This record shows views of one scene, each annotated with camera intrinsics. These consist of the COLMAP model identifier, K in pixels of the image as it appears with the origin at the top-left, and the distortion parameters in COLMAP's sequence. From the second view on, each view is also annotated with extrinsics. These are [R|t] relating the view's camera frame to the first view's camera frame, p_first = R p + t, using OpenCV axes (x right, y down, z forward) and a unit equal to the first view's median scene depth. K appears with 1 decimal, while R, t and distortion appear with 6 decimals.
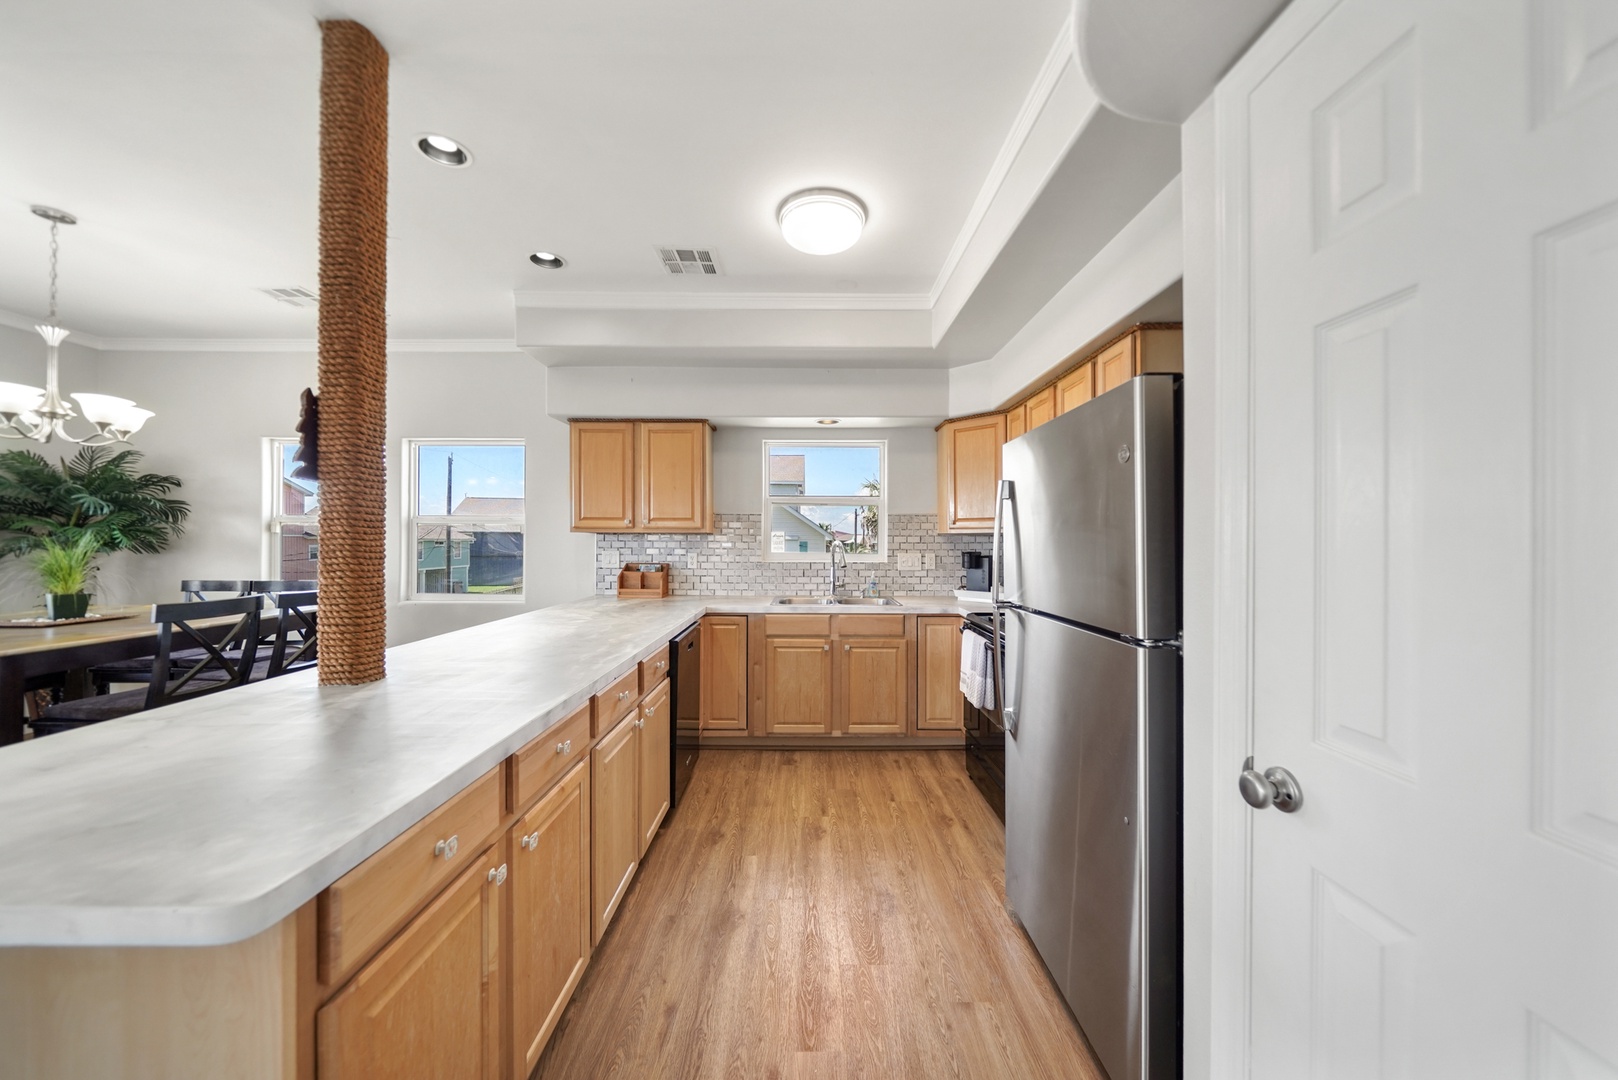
lens RADIAL K [[557.1, 0, 809.4], [0, 557.1, 540.4], [0, 0, 1]] dist [-0.013511, -0.000224]
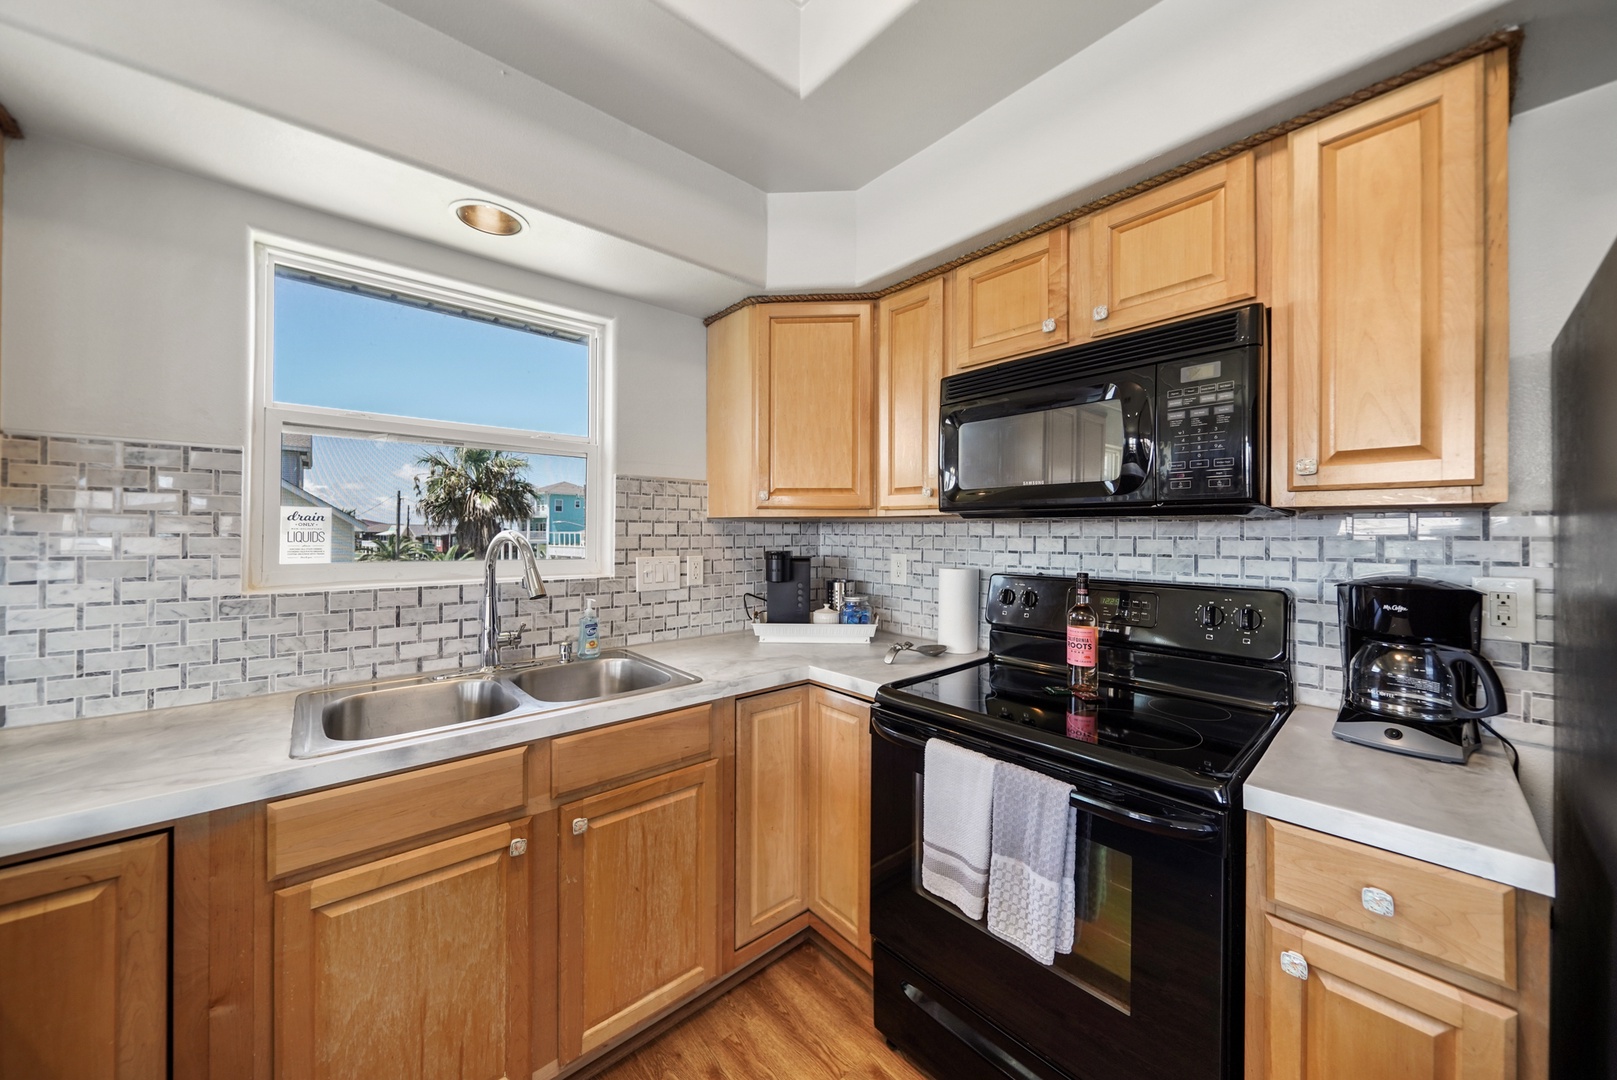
lens RADIAL K [[556.8, 0, 810.8], [0, 556.8, 530.6], [0, 0, 1]] dist [-0.013511, -0.000224]
pose [[0.747450, 0.001854, 0.664315, -0.050799], [-0.001454, 0.999998, -0.001156, 0.000458], [-0.664316, -0.000102, 0.747451, 0.545666]]
